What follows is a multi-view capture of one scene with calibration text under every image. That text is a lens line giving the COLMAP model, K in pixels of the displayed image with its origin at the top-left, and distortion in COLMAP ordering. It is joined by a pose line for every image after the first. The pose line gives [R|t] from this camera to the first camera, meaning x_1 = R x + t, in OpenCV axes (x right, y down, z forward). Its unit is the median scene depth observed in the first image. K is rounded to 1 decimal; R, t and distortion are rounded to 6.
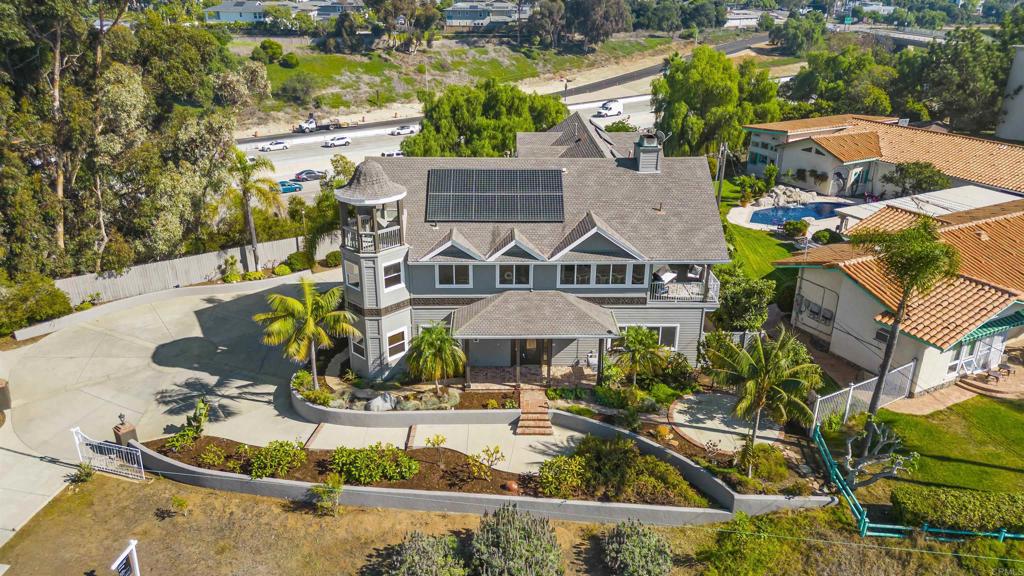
lens RADIAL K [[736.2, 0, 512.0], [0, 736.2, 288.0], [0, 0, 1]] dist [0.030589, -0.009359]
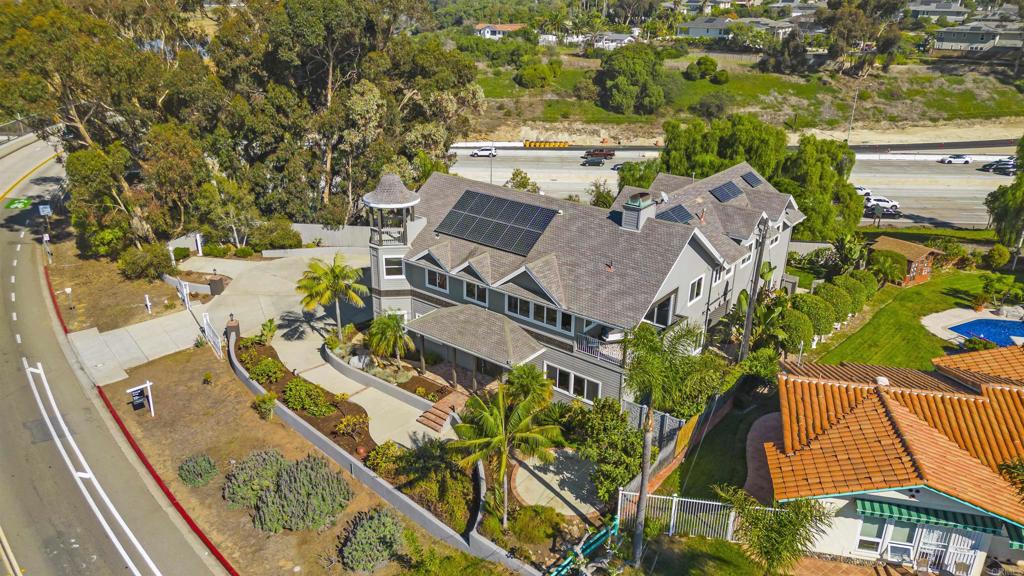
lens RADIAL K [[736.2, 0, 512.0], [0, 736.2, 288.0], [0, 0, 1]] dist [0.030589, -0.009359]
pose [[0.767052, 0.244478, -0.593179, 0.600341], [-0.250061, 0.965359, 0.074513, -0.102120], [0.590847, 0.091176, 0.801615, 0.101195]]
